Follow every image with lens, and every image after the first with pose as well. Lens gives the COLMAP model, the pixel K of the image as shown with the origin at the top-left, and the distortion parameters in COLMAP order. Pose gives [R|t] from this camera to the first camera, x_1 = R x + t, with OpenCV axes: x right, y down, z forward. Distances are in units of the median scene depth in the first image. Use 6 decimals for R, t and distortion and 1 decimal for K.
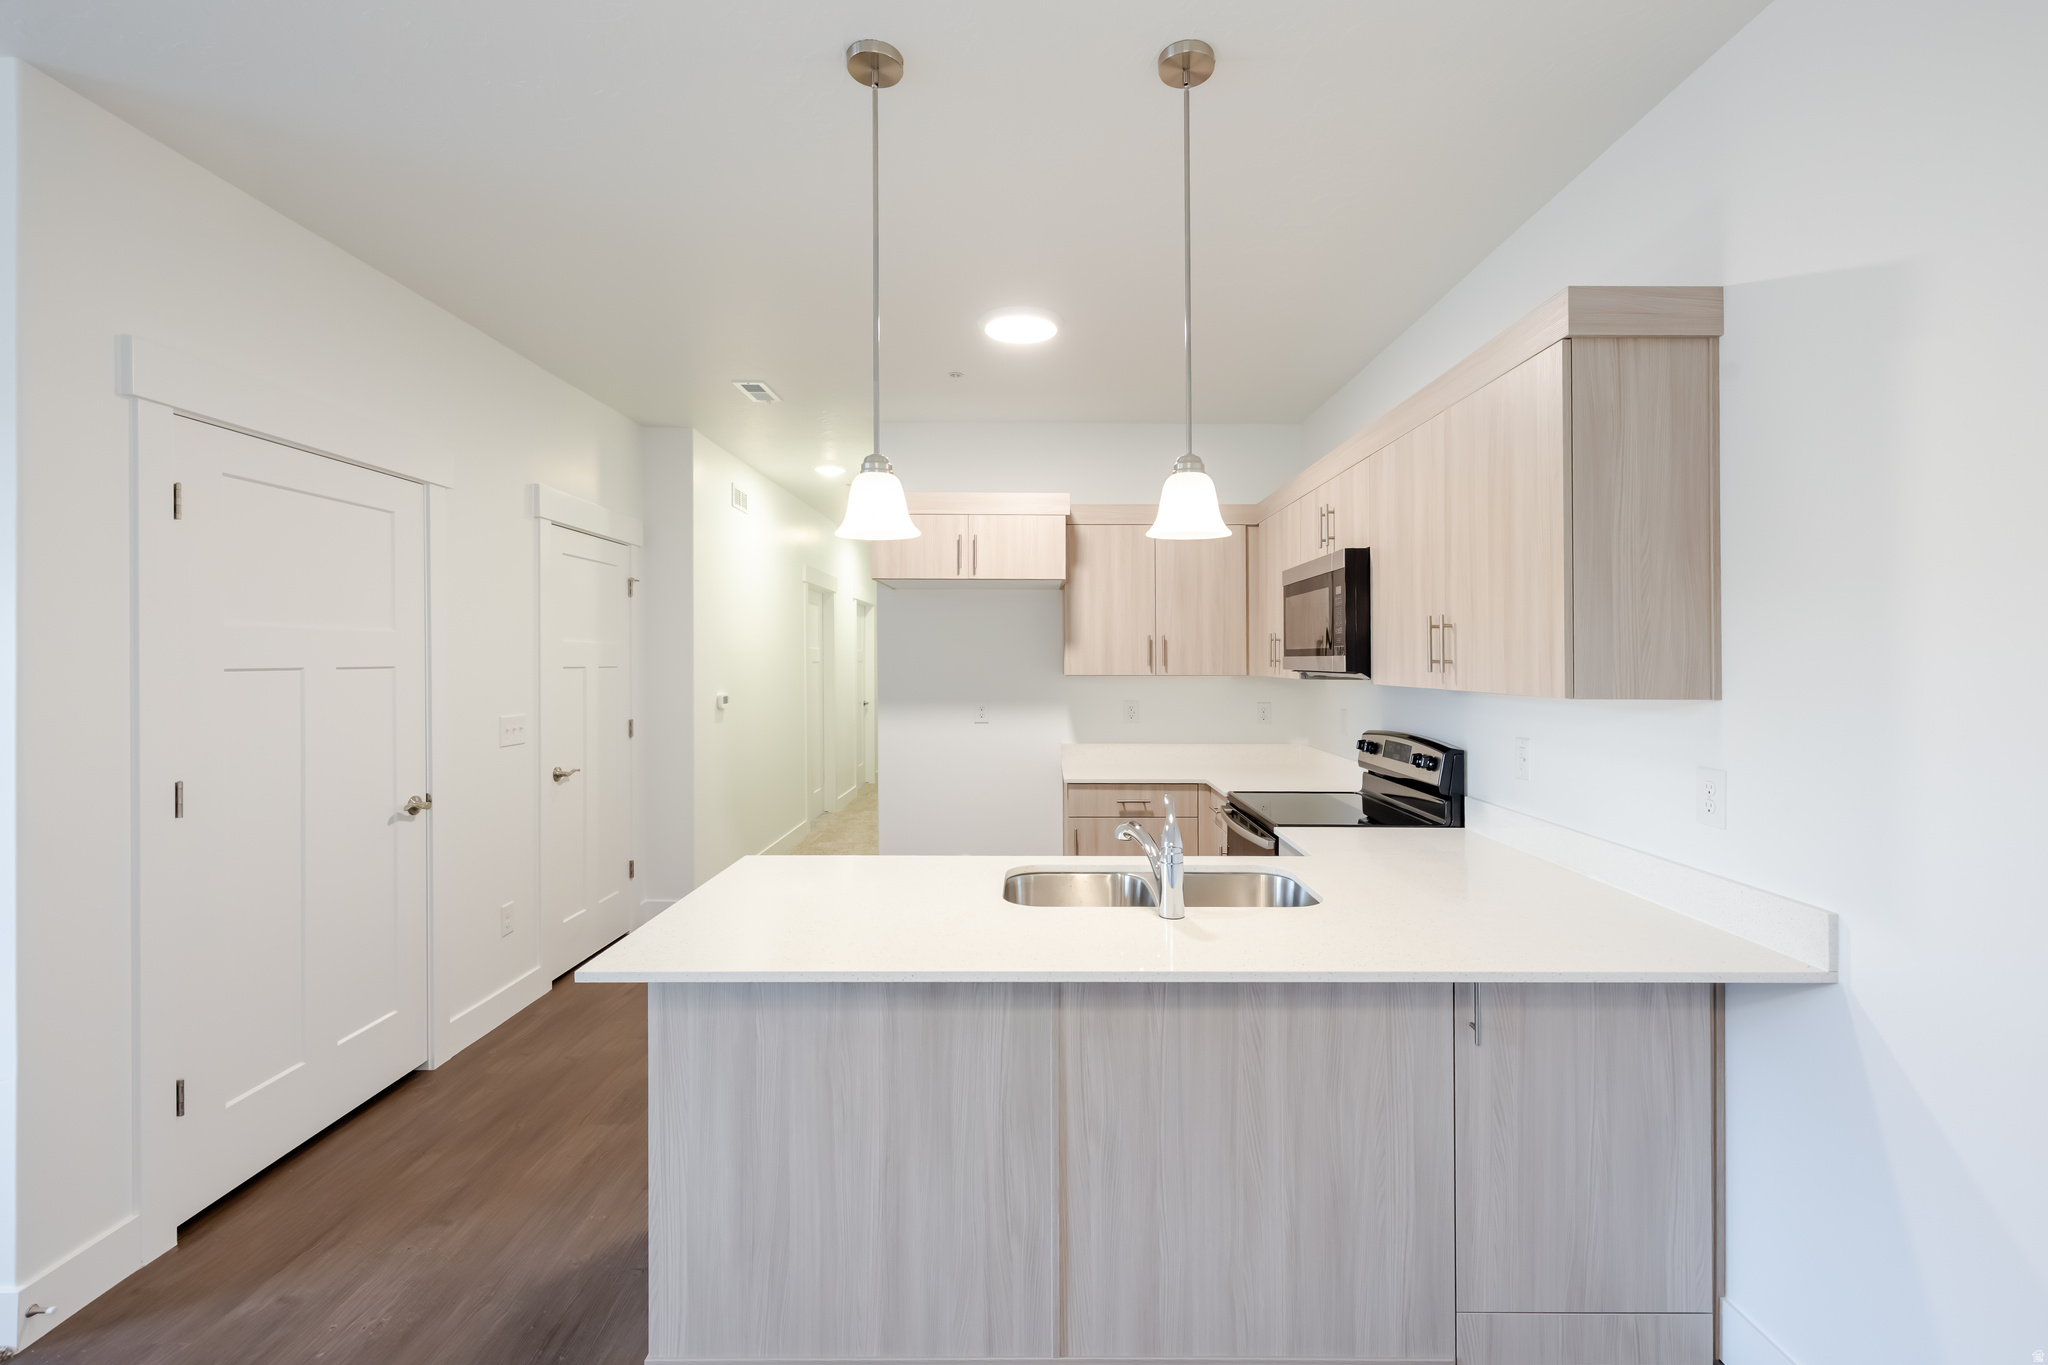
lens RADIAL K [[882.6, 0, 1026.8], [0, 882.6, 666.1], [0, 0, 1]] dist [0.009953, -0.000319]
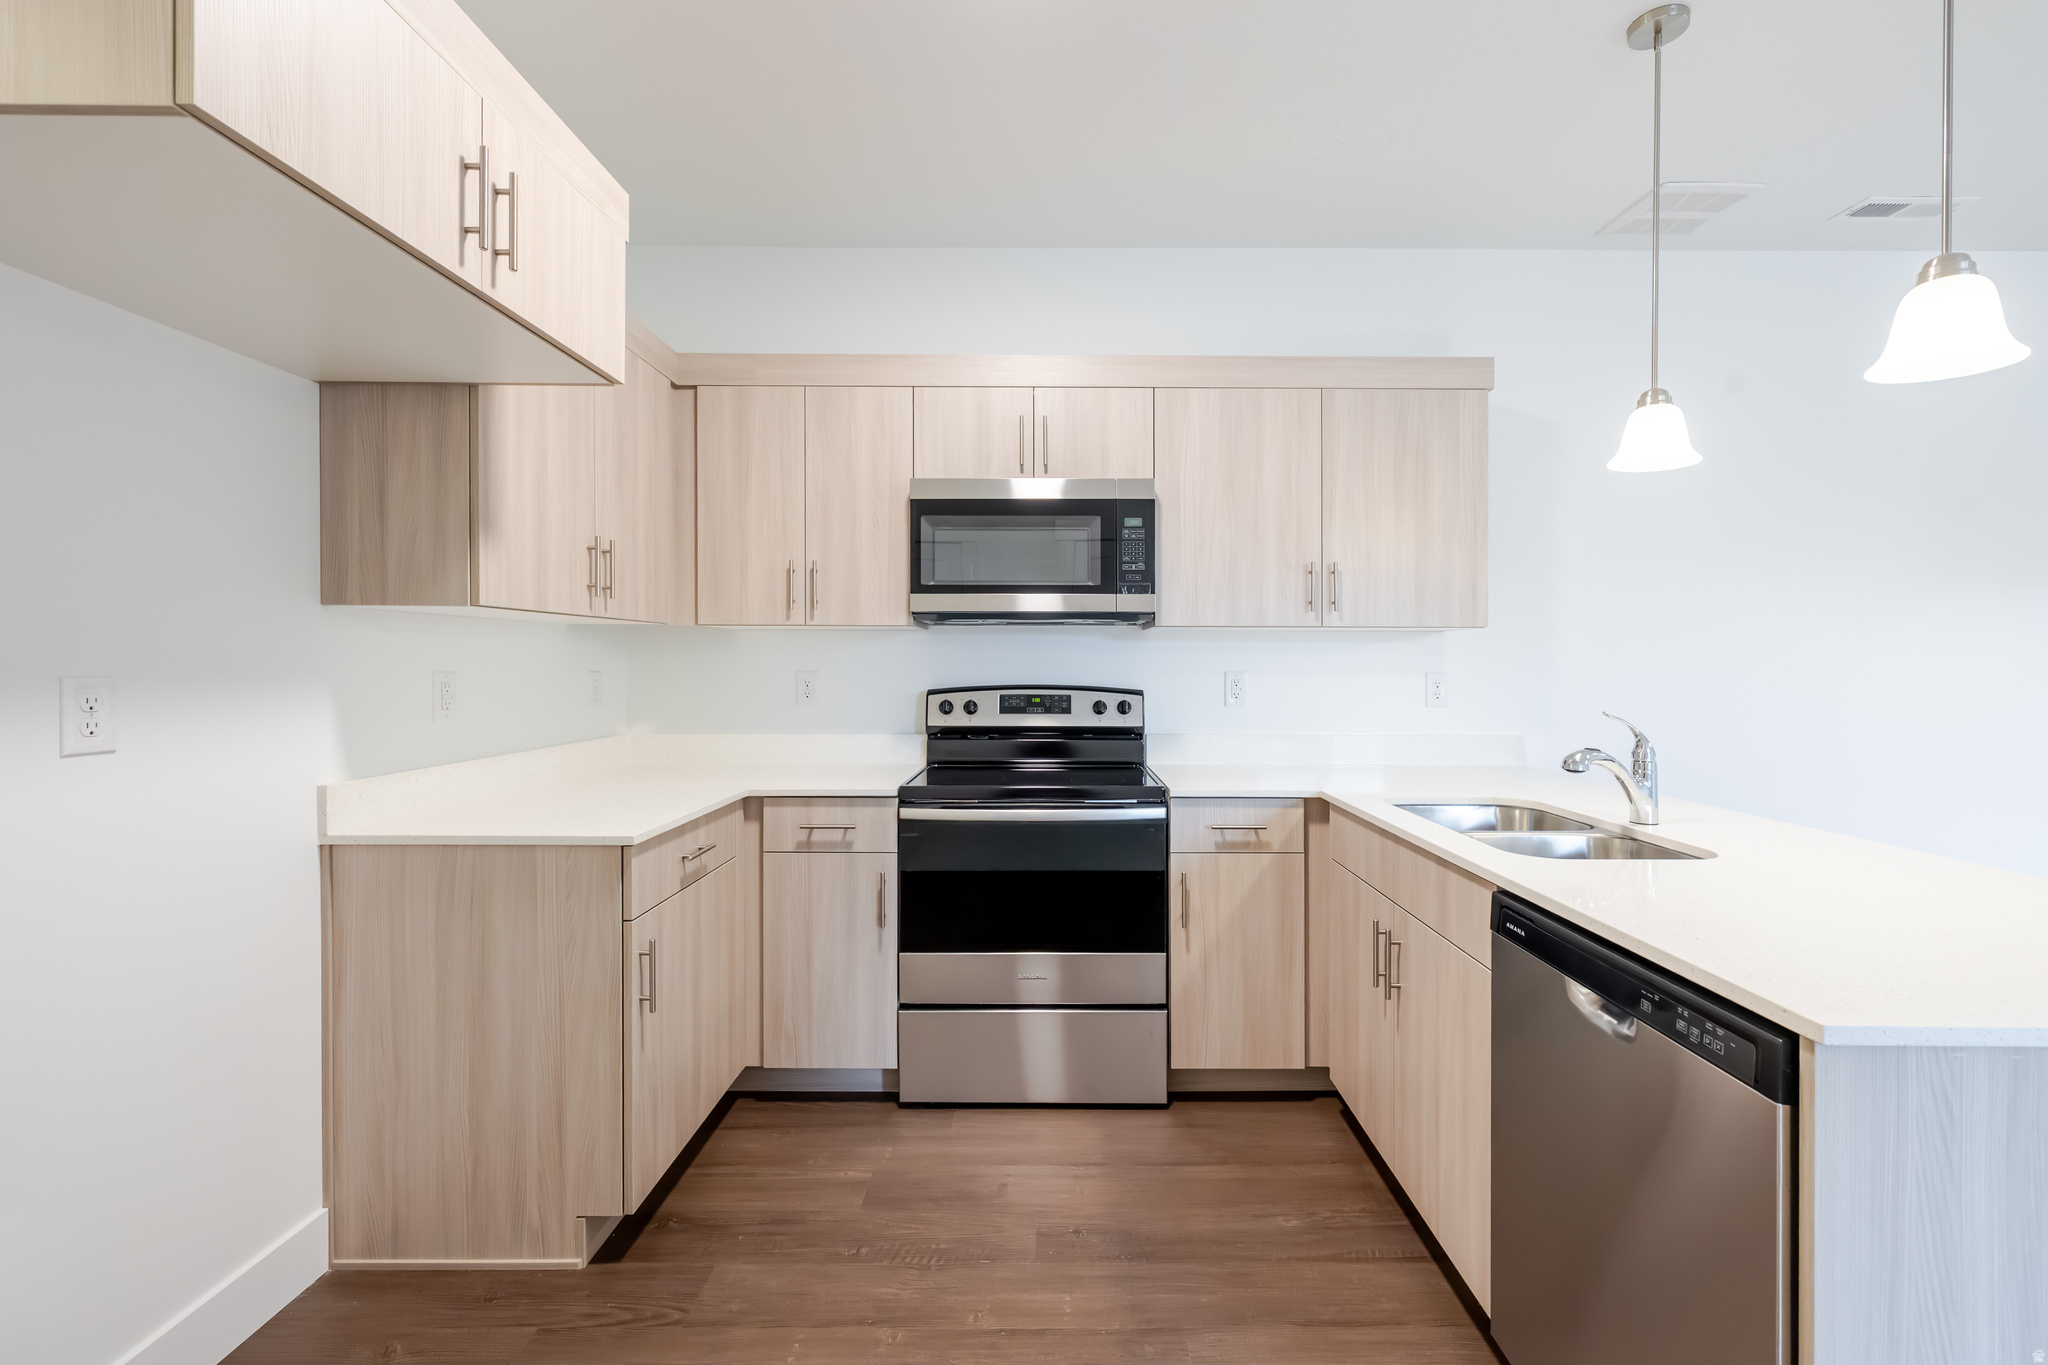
lens RADIAL K [[882.6, 0, 1036.7], [0, 882.6, 672.9], [0, 0, 1]] dist [0.009953, -0.000319]
pose [[-0.013643, -0.012892, 0.999824, -0.402393], [0.004799, 0.999905, 0.012959, 0.040717], [-0.999895, 0.004975, -0.013580, 0.802064]]
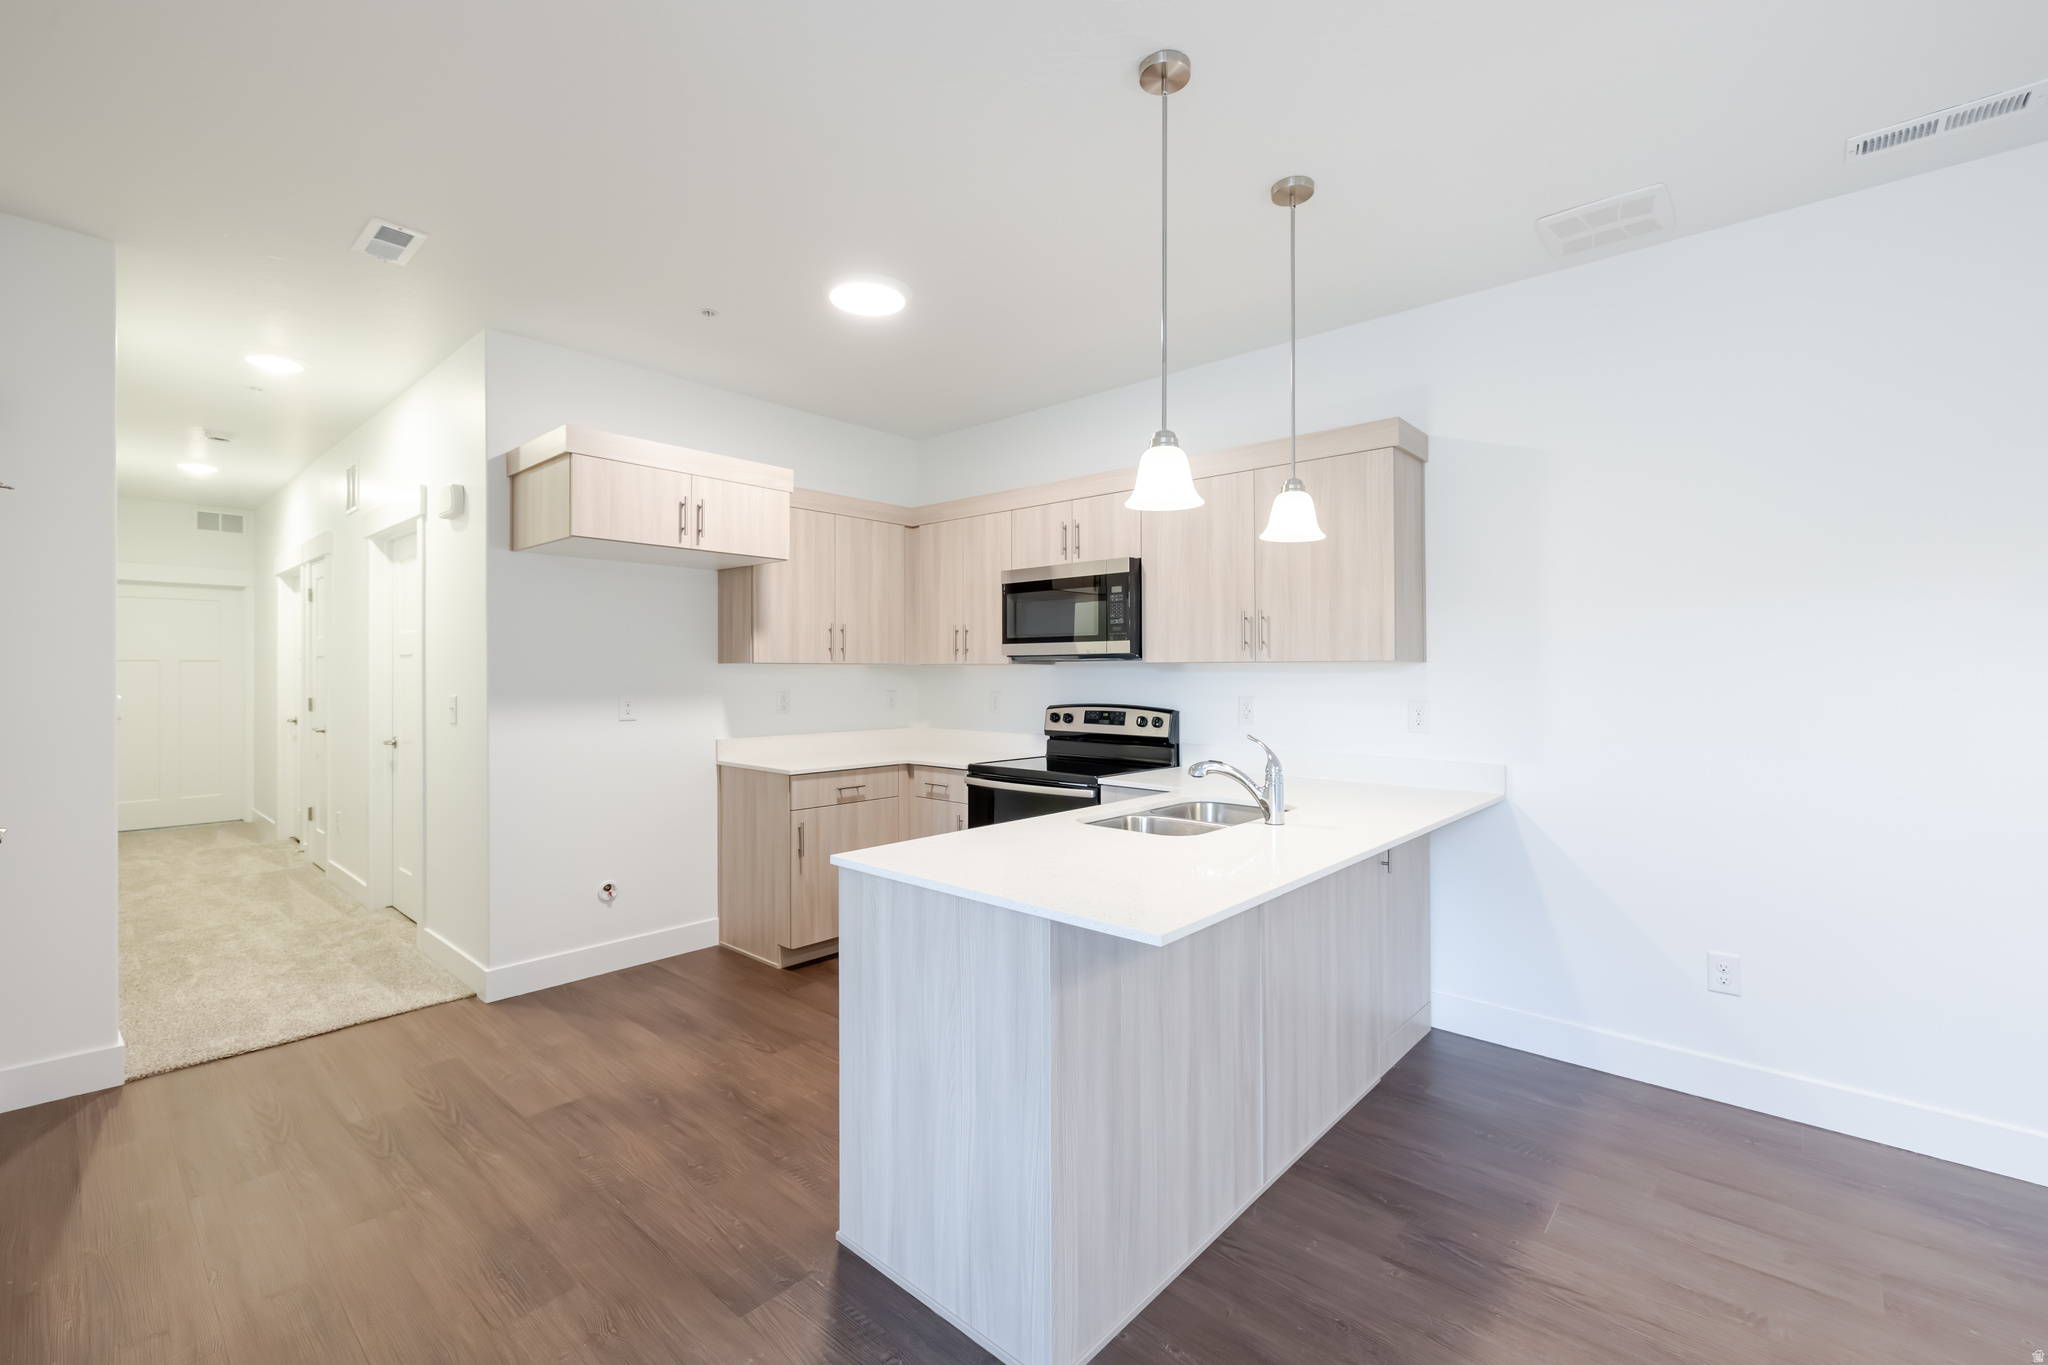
lens RADIAL K [[882.6, 0, 1017.1], [0, 882.6, 676.9], [0, 0, 1]] dist [0.009953, -0.000319]
pose [[0.664791, -0.005544, 0.747009, -0.502715], [0.004749, 0.999984, 0.003195, 0.025079], [-0.747015, 0.001423, 0.664806, 0.187213]]
